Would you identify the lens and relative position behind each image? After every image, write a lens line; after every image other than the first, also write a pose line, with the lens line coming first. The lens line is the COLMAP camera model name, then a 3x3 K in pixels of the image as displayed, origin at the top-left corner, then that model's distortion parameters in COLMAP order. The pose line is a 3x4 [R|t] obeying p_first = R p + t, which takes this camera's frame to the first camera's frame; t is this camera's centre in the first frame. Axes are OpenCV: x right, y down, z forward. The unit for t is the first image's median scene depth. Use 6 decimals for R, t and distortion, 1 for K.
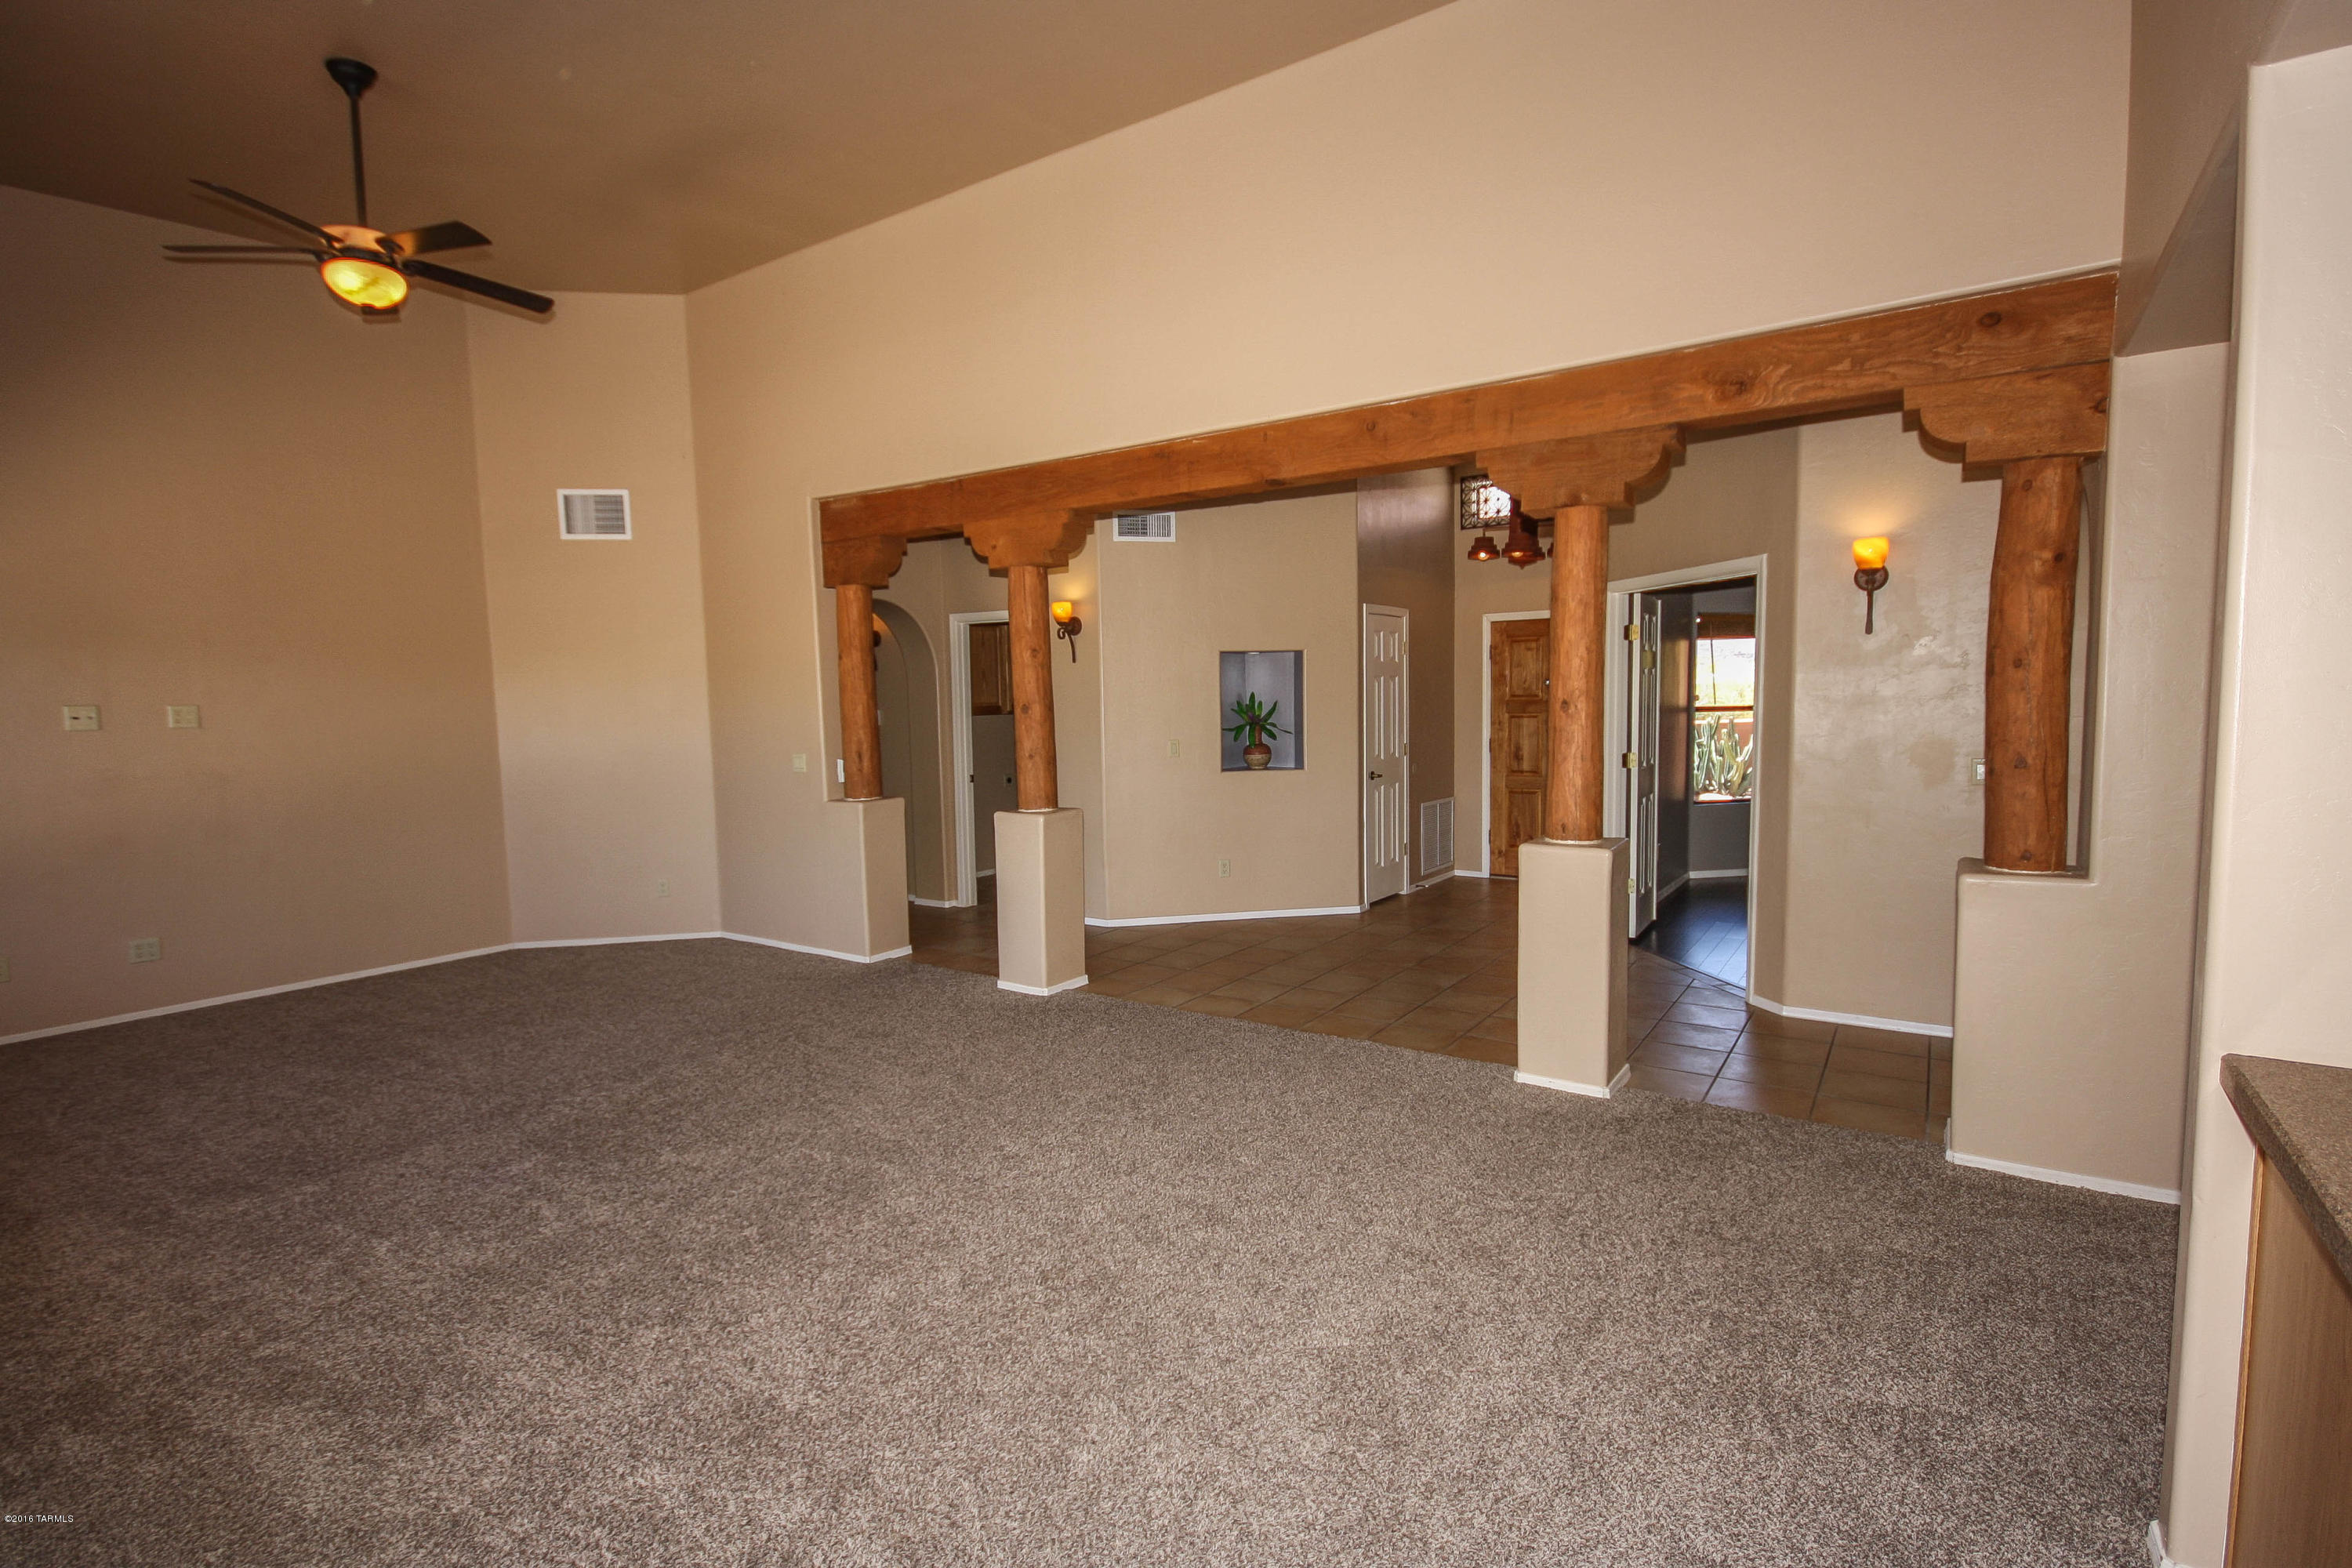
lens RADIAL K [[1107.4, 0, 1176.0], [0, 1107.4, 784.0], [0, 0, 1]] dist [0.006328, -0.000066]
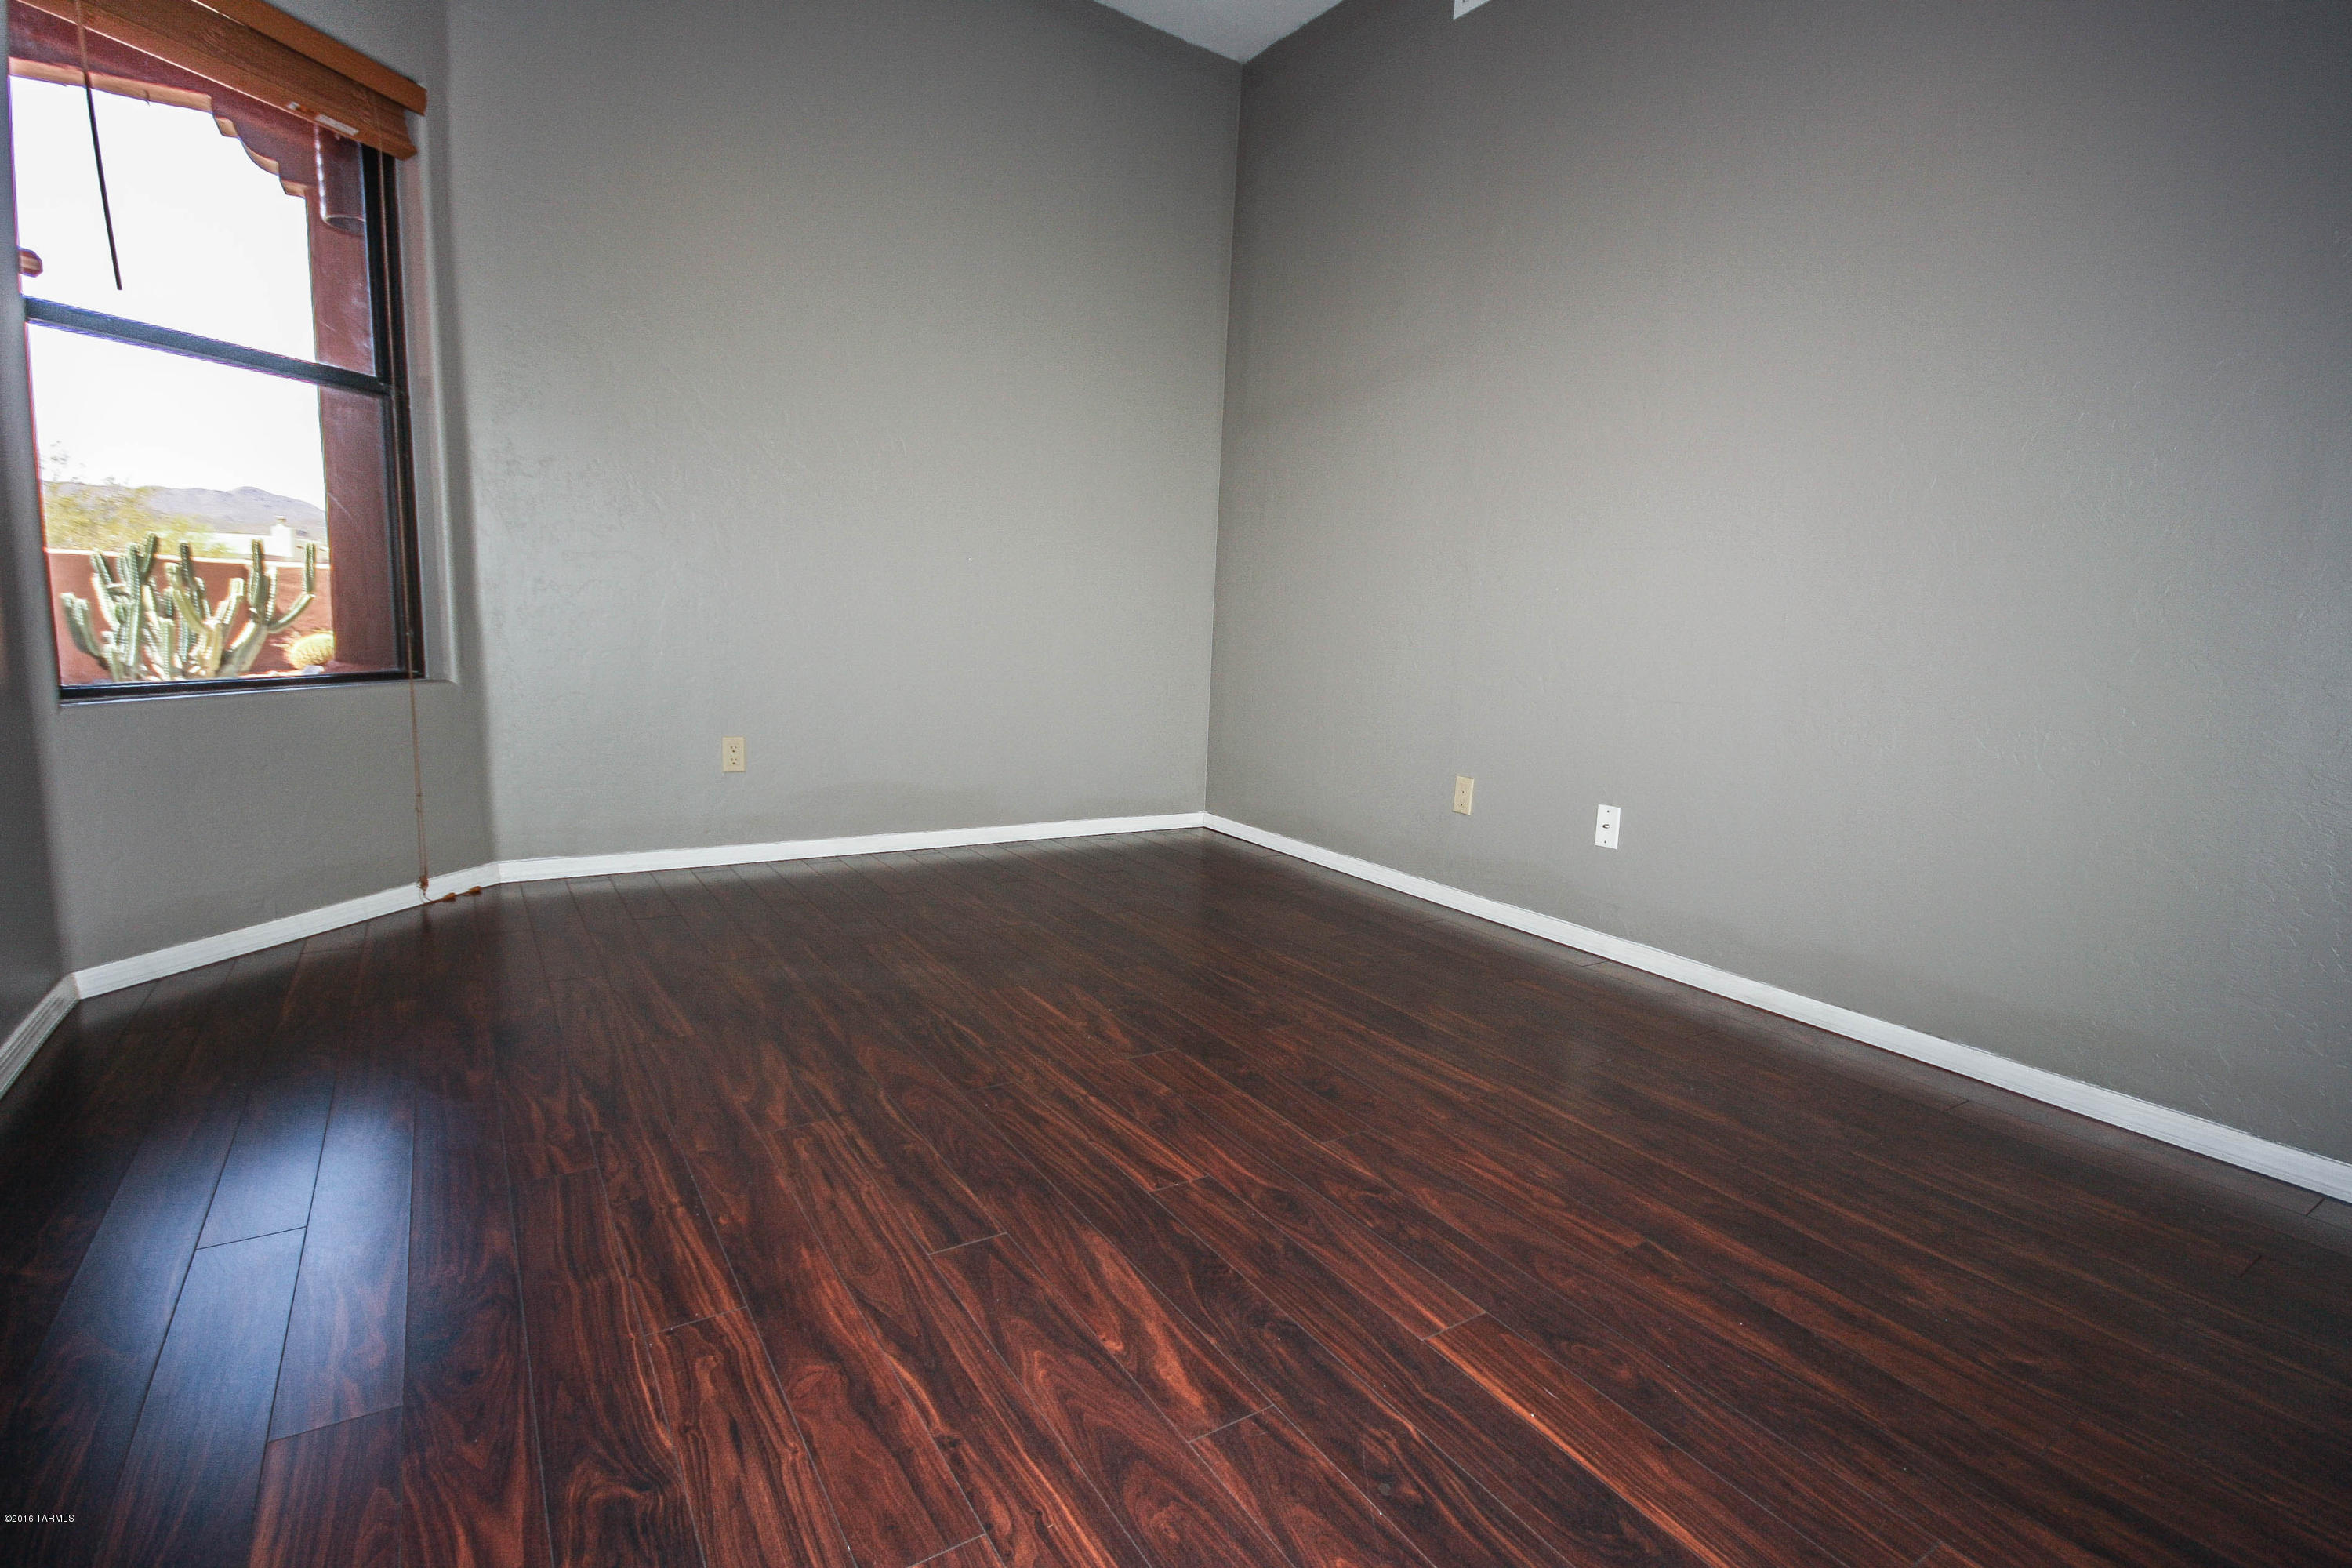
lens RADIAL K [[1107.4, 0, 1176.0], [0, 1107.4, 784.0], [0, 0, 1]] dist [0.006328, -0.000066]
pose [[0.371543, -0.096999, 0.923335, 0.177718], [0.013610, 0.994989, 0.099050, 0.008089], [-0.928316, -0.024235, 0.371002, 0.367173]]
